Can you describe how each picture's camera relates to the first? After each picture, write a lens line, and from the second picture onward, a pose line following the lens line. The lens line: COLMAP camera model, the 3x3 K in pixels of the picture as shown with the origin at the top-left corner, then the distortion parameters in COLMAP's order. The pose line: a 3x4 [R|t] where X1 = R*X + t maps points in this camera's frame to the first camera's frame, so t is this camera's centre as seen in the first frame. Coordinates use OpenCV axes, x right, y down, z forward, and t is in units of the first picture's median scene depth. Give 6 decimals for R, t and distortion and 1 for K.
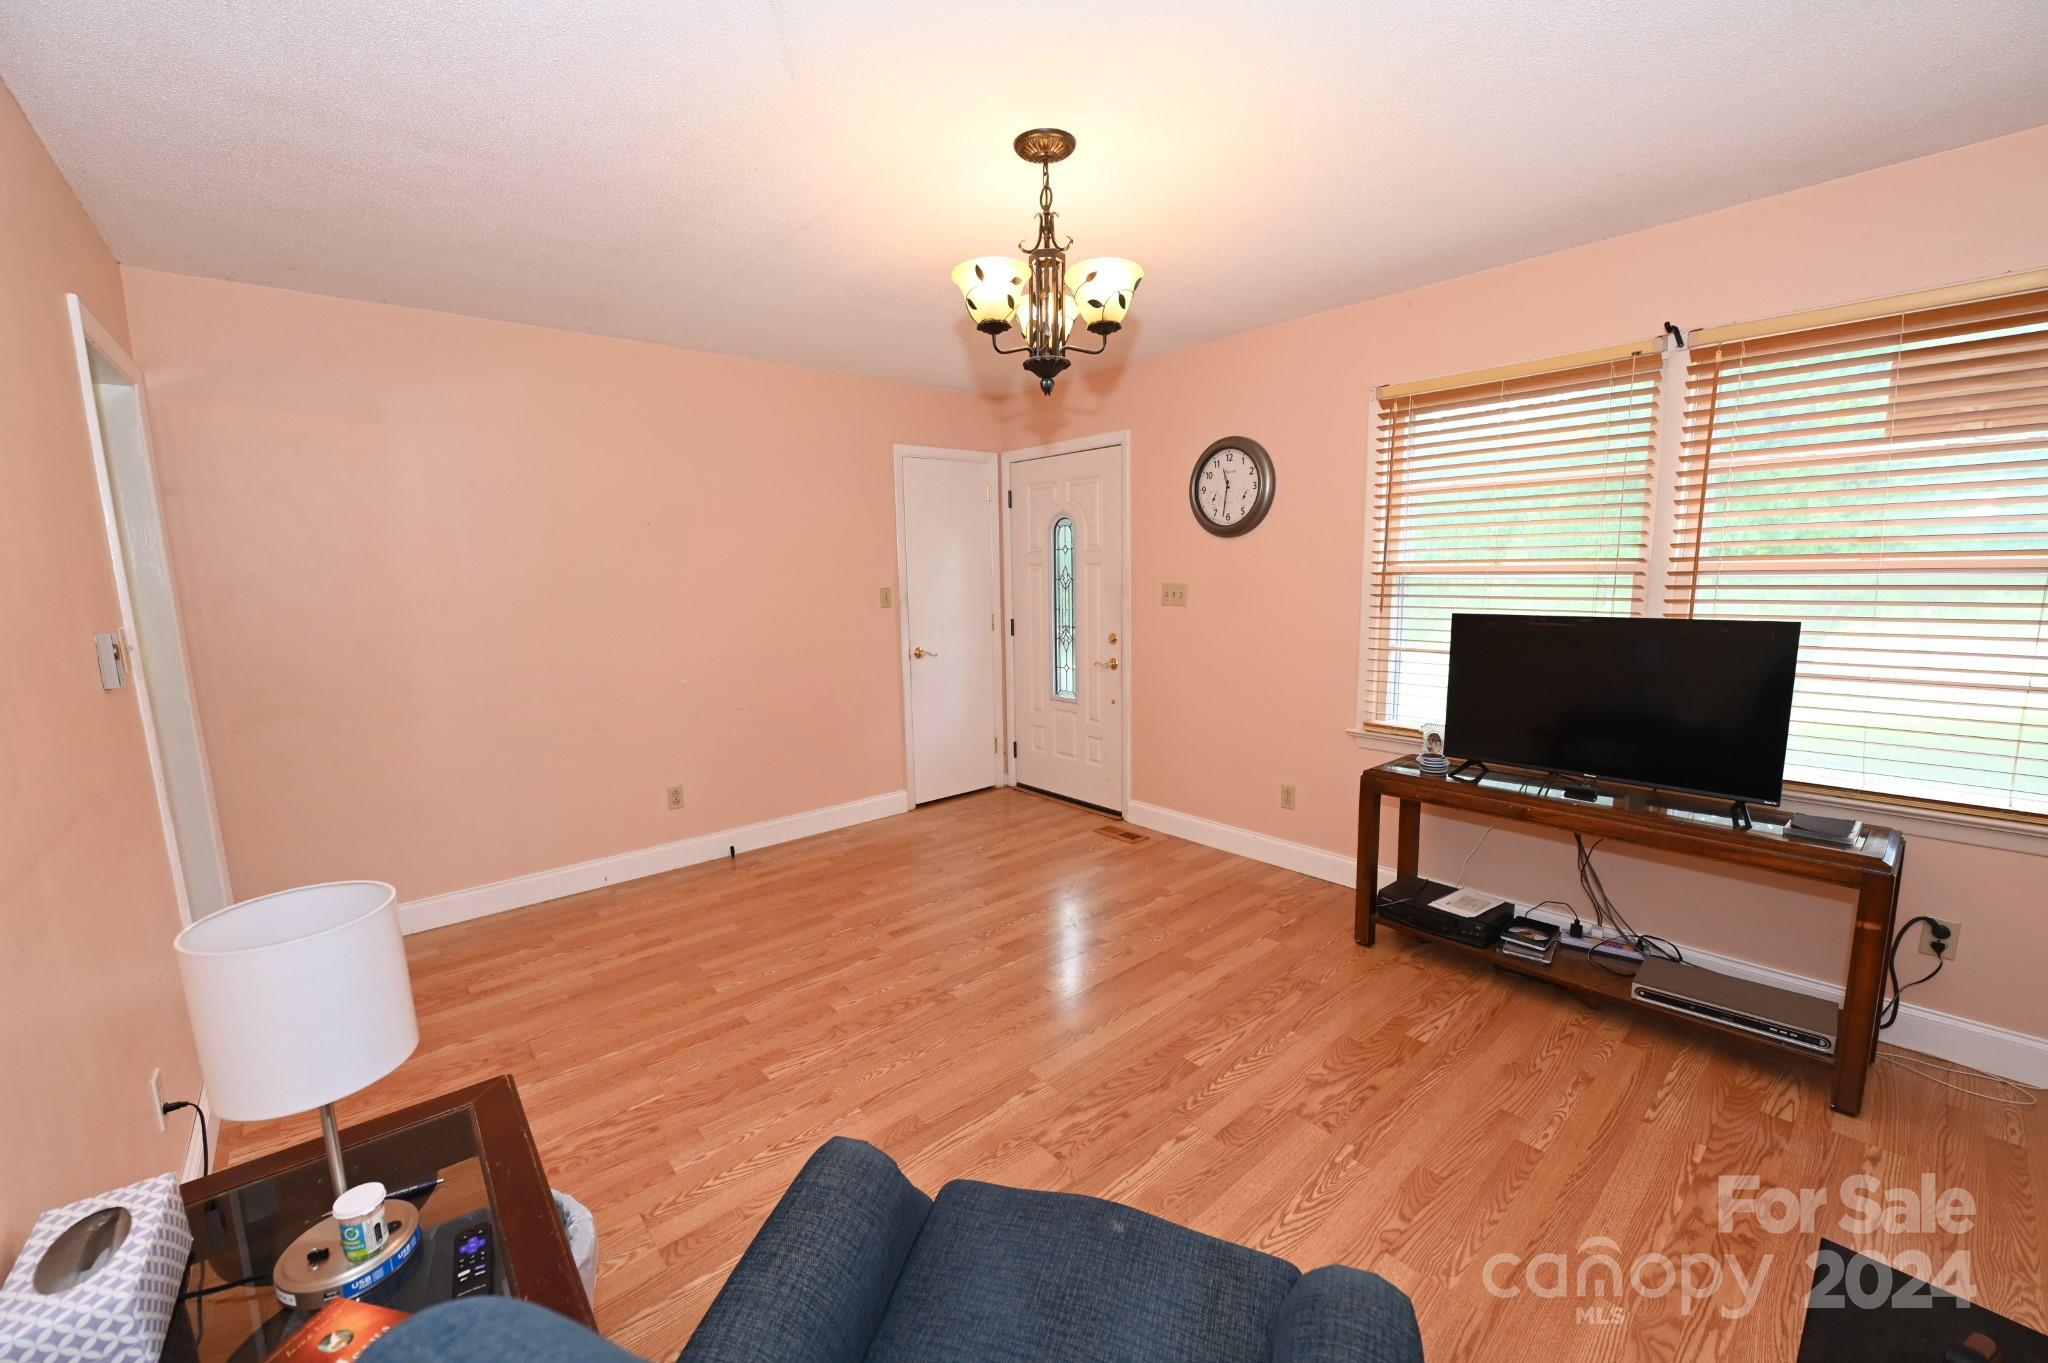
lens RADIAL K [[810.9, 0, 1017.7], [0, 810.9, 686.3], [0, 0, 1]] dist [-0.007716, -0.001083]
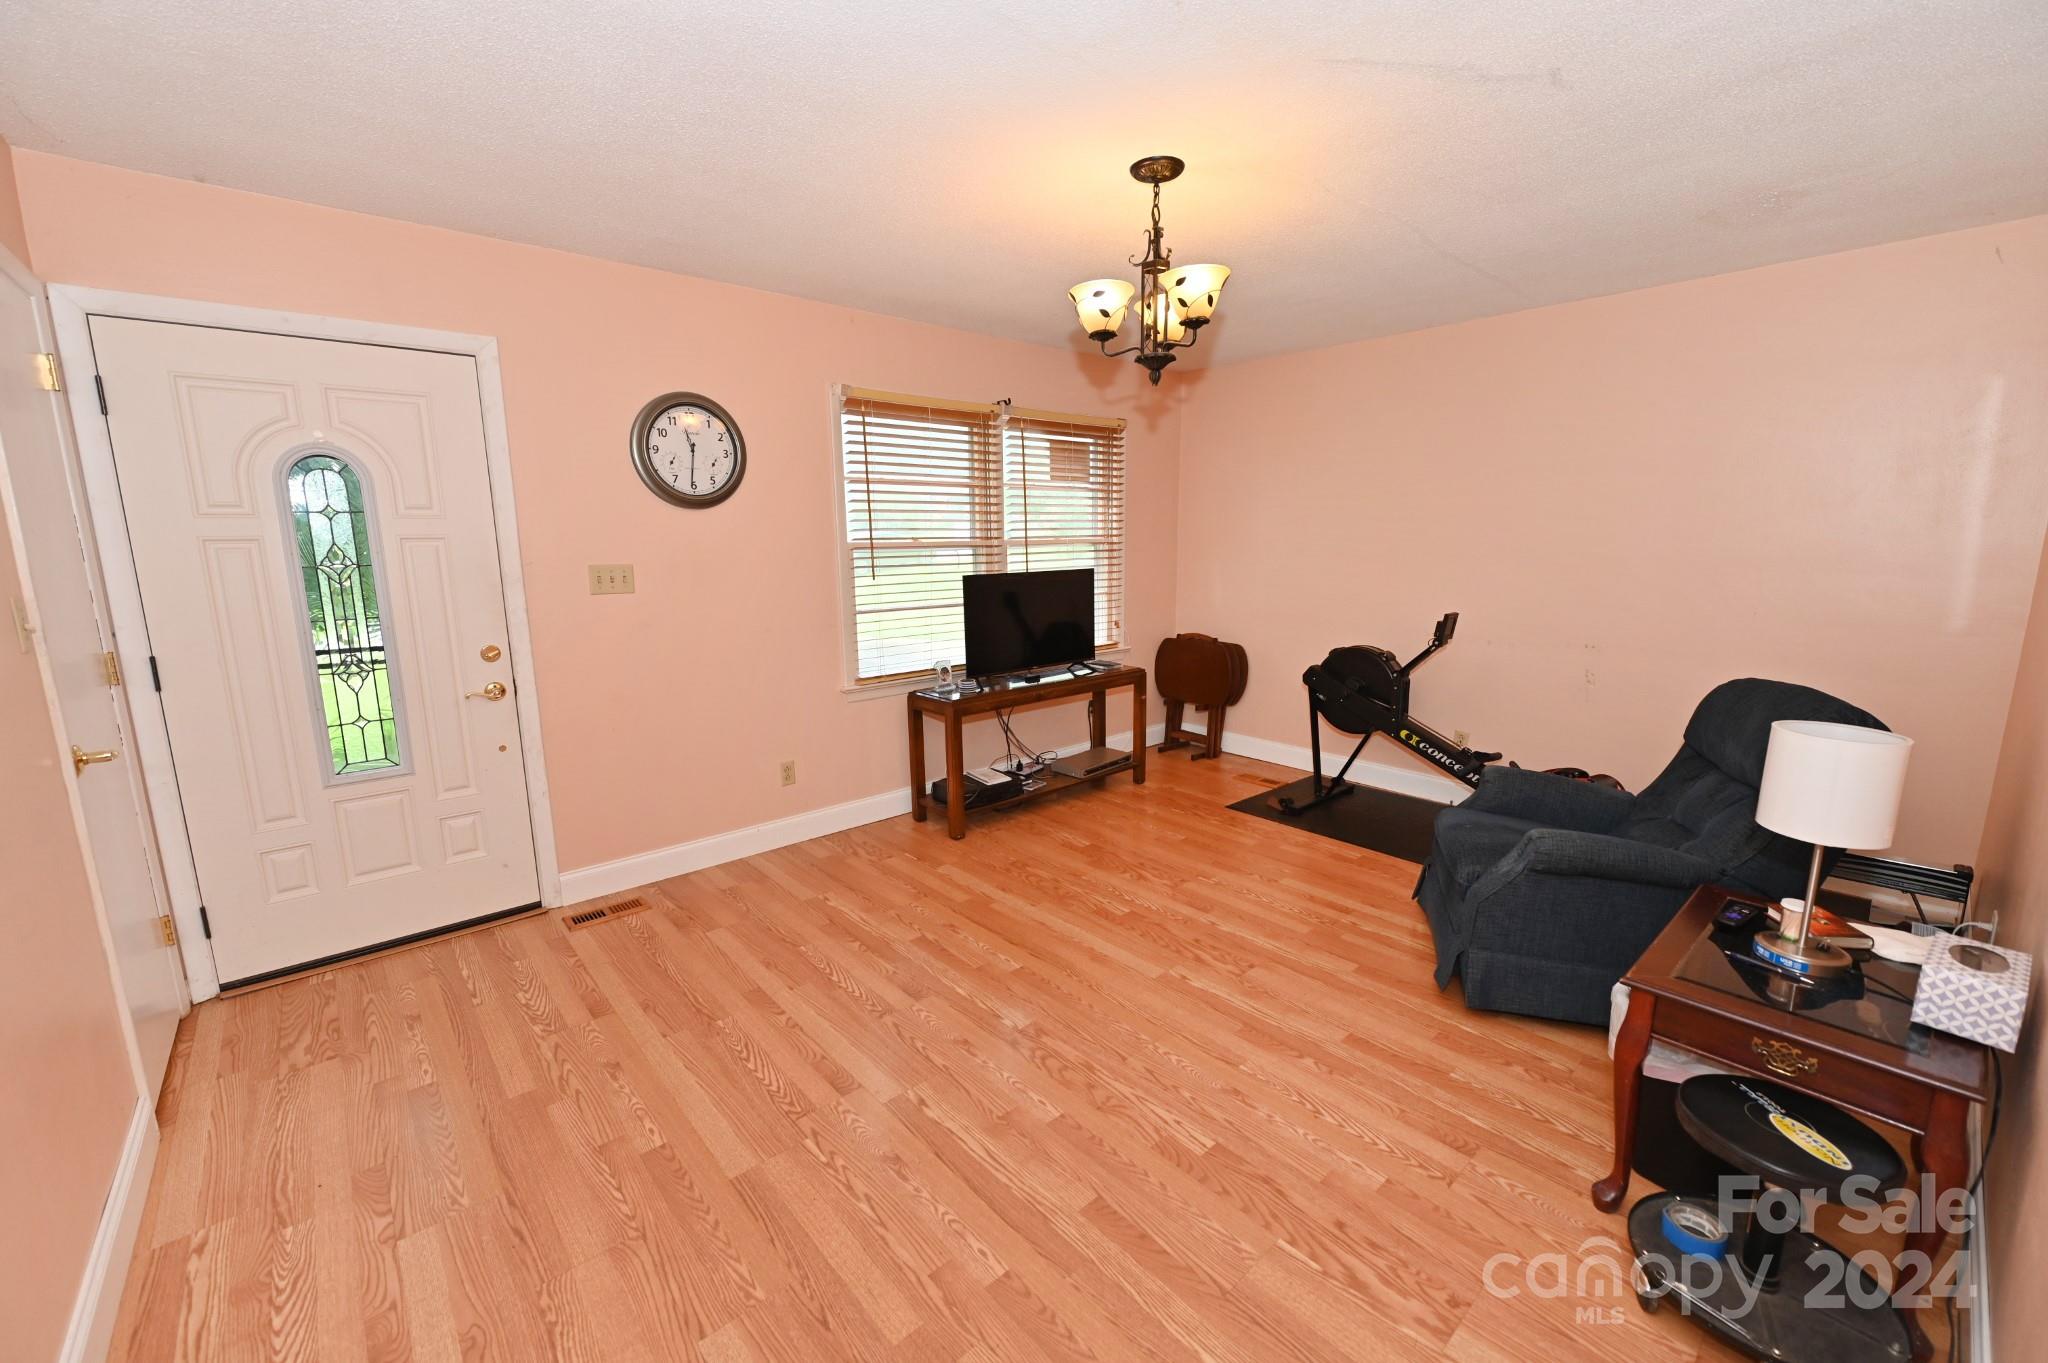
lens RADIAL K [[810.9, 0, 1032.7], [0, 810.9, 679.7], [0, 0, 1]] dist [-0.007716, -0.001083]
pose [[-0.014084, -0.156328, 0.987605, -0.835679], [0.155343, 0.975368, 0.156606, -0.112377], [-0.987760, 0.155624, 0.010548, 0.873896]]
